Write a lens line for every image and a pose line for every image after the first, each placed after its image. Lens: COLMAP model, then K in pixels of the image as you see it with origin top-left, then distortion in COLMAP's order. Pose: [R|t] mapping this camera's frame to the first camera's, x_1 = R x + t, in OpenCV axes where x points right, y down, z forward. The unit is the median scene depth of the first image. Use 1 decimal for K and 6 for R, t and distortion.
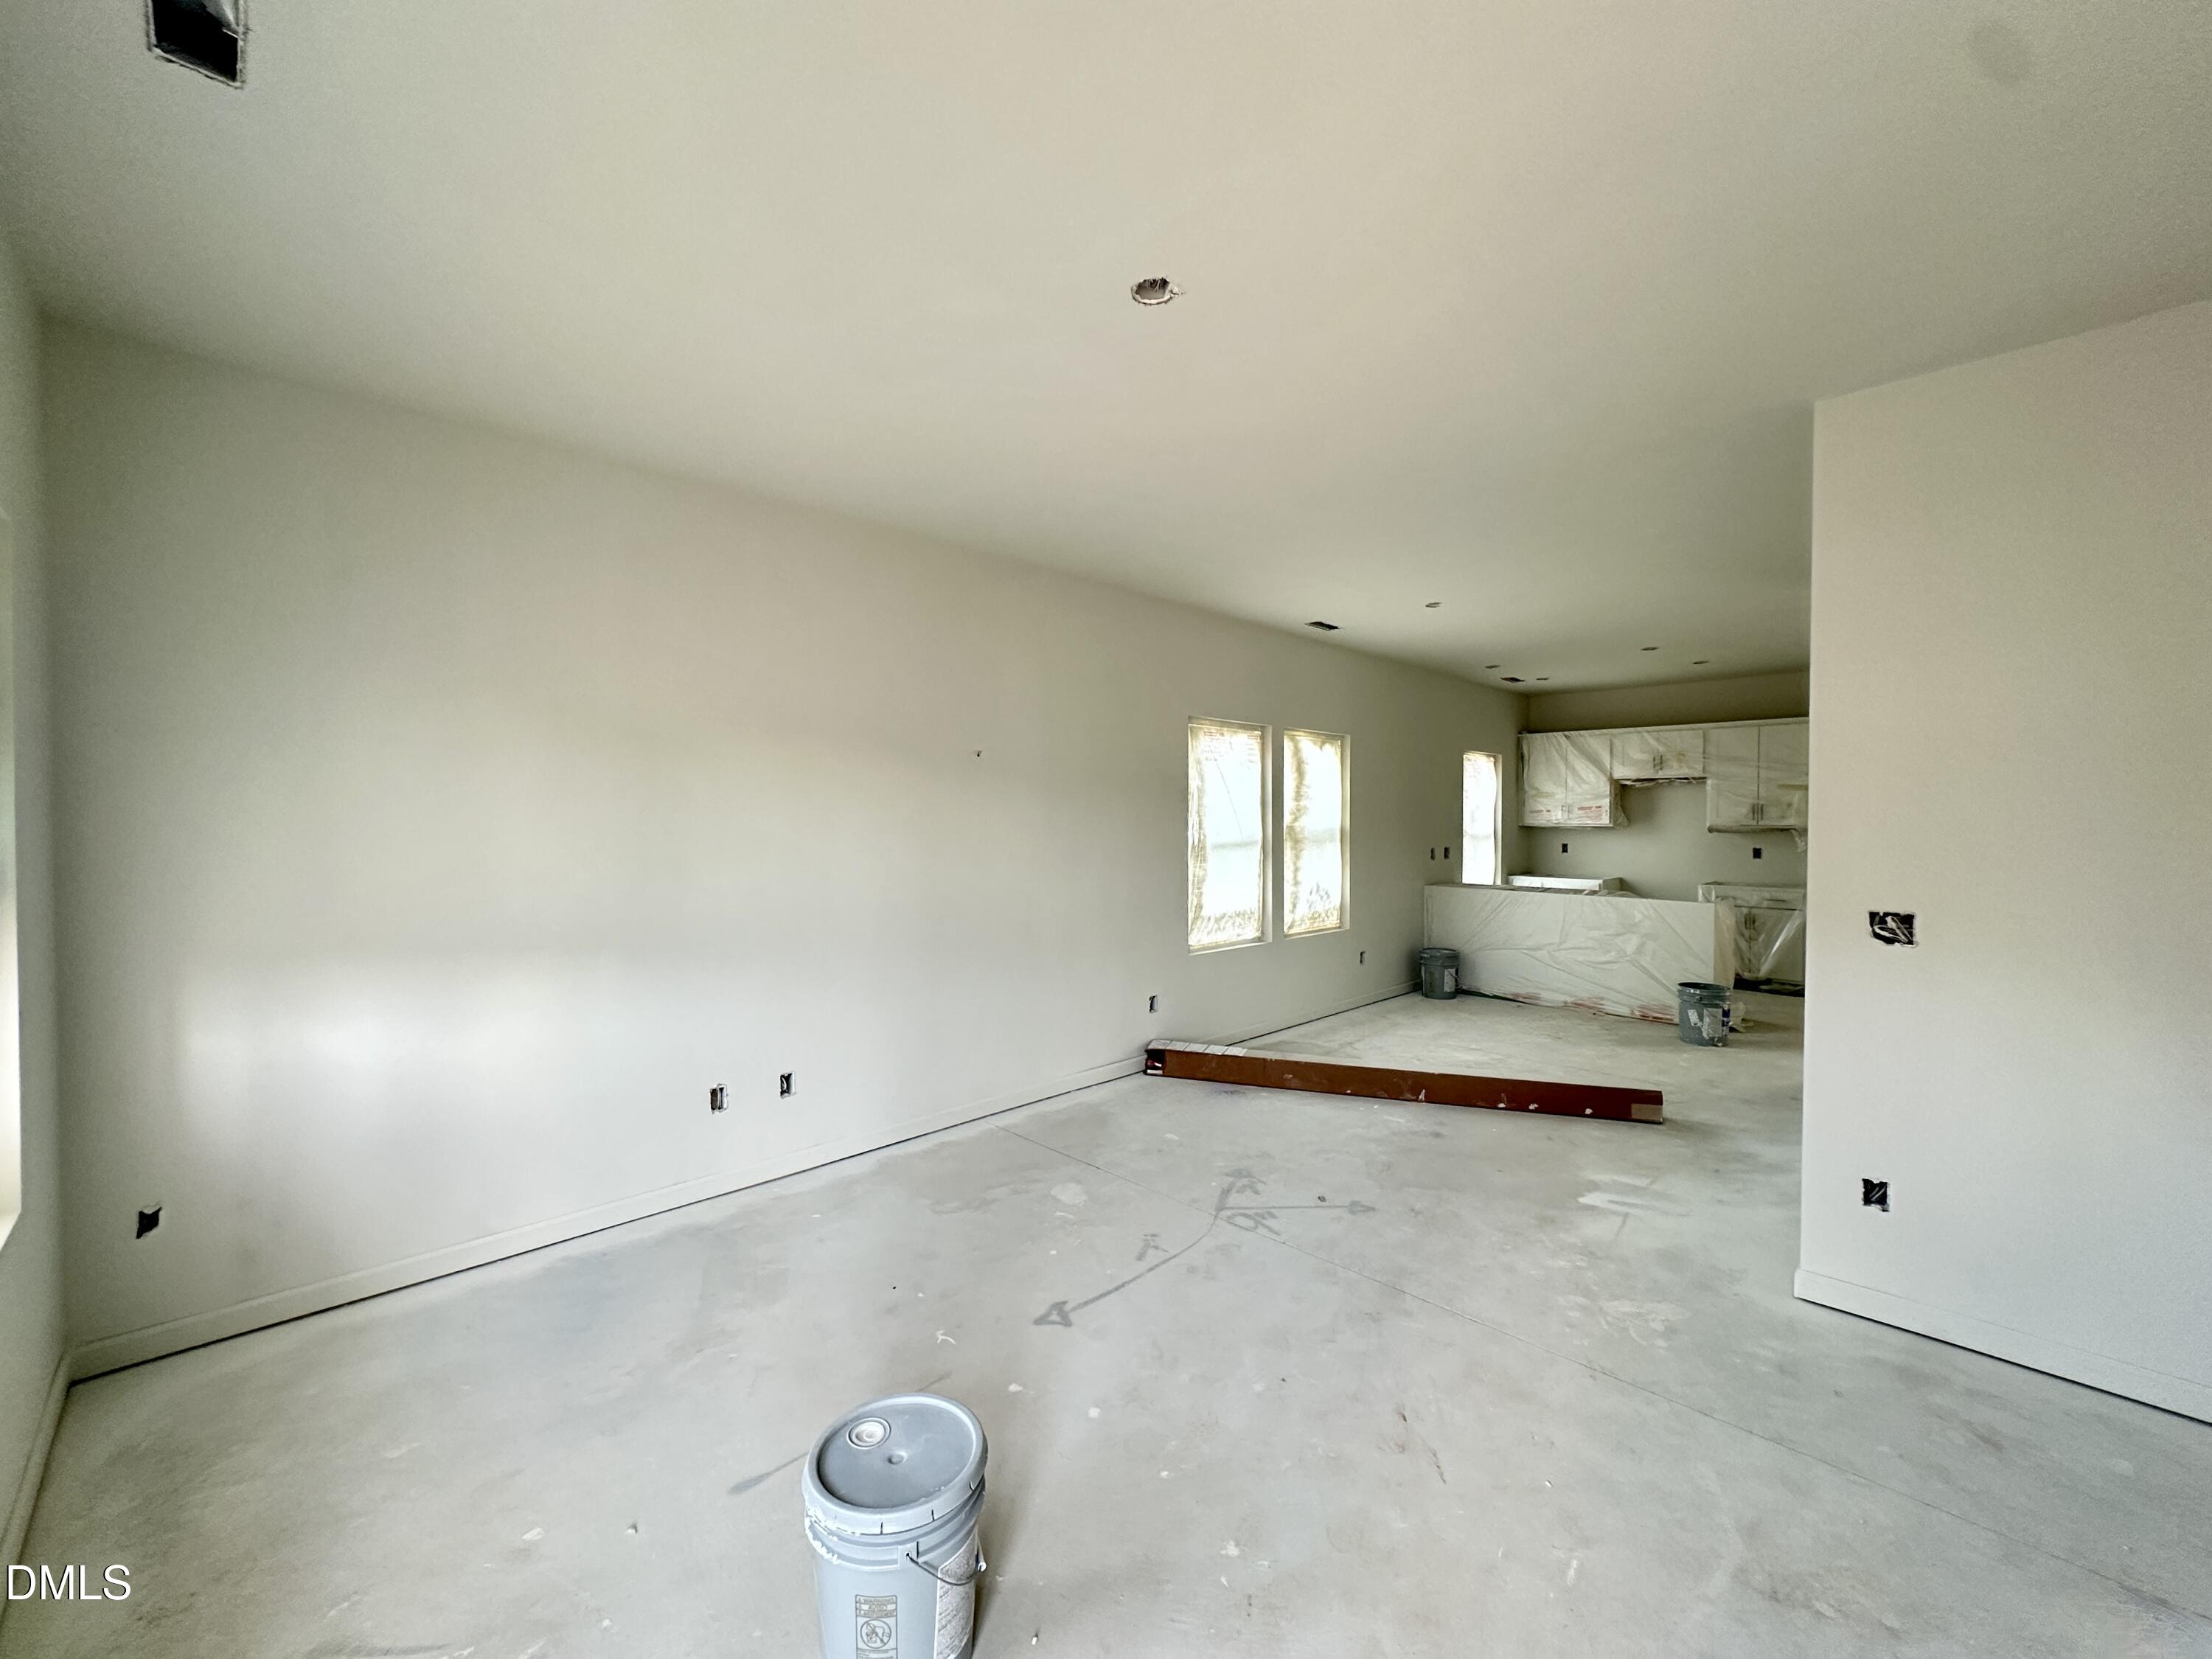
lens RADIAL K [[892.3, 0, 1105.9], [0, 892.3, 836.5], [0, 0, 1]] dist [0.000118, 0.000142]
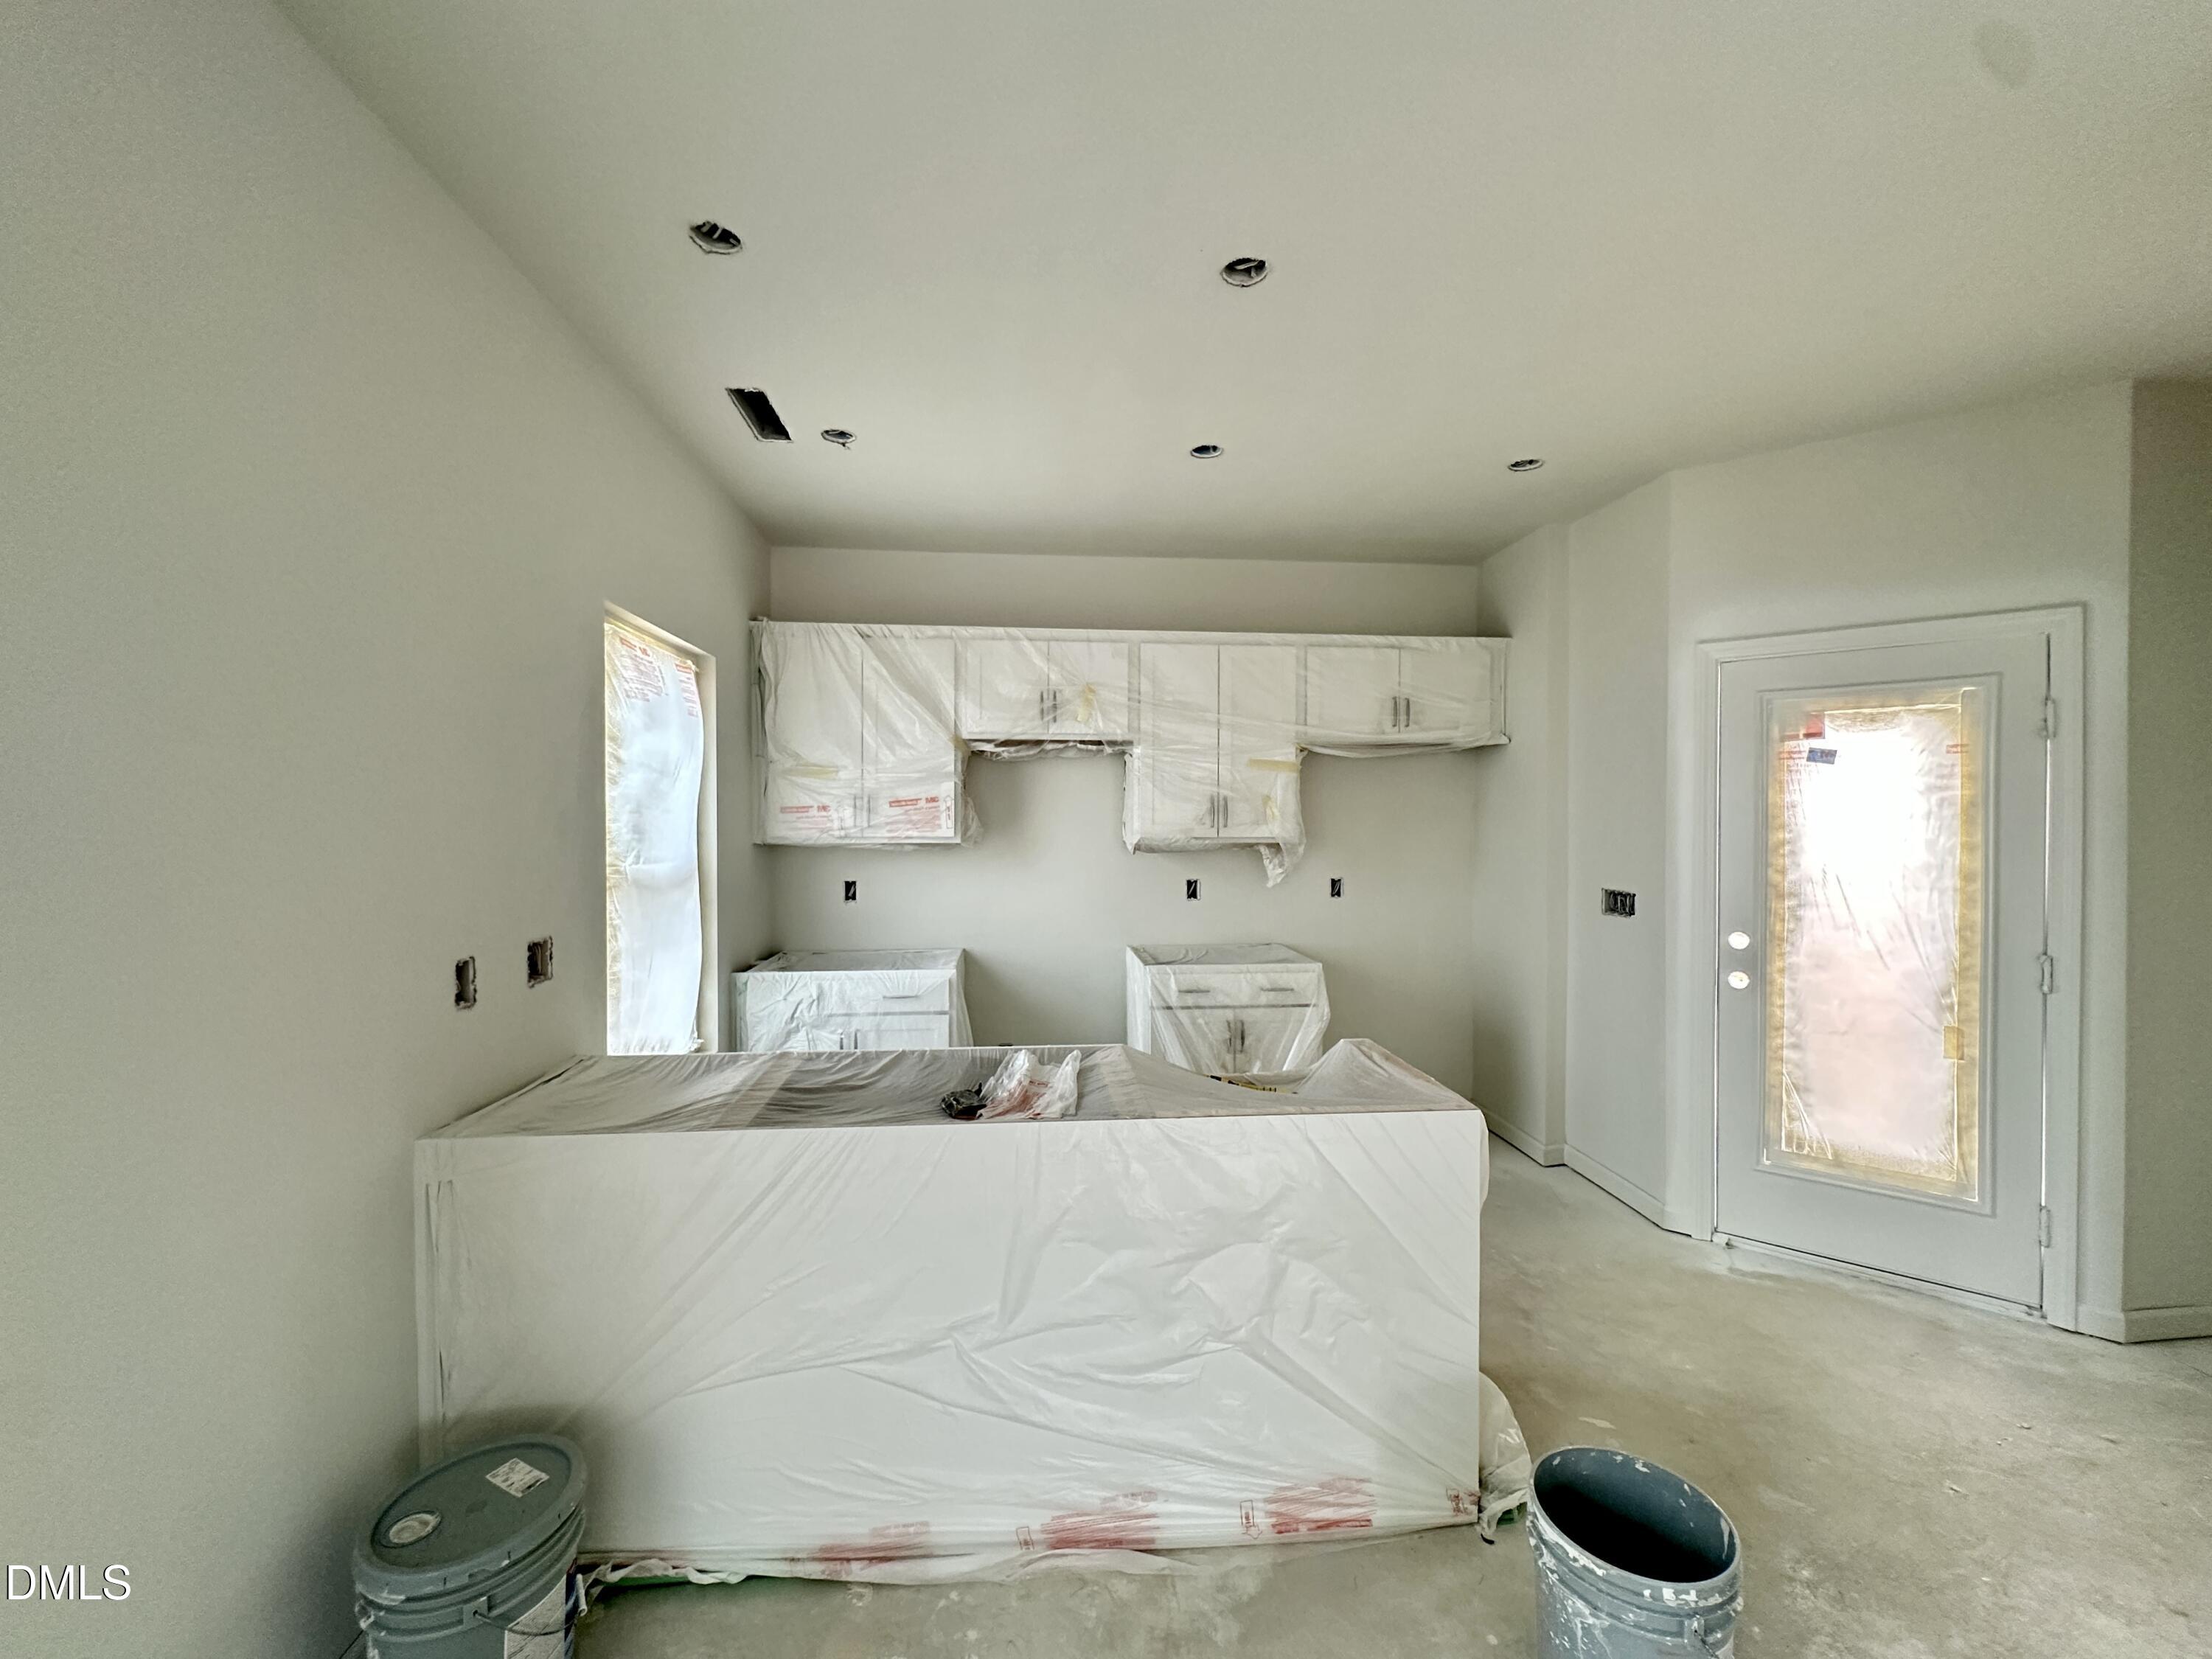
lens RADIAL K [[892.3, 0, 1105.9], [0, 892.3, 836.5], [0, 0, 1]] dist [0.000118, 0.000142]
pose [[0.640644, -0.015171, 0.767688, 0.276767], [0.016932, 0.999841, 0.005628, -0.016393], [-0.767651, 0.009393, 0.640799, 0.674834]]
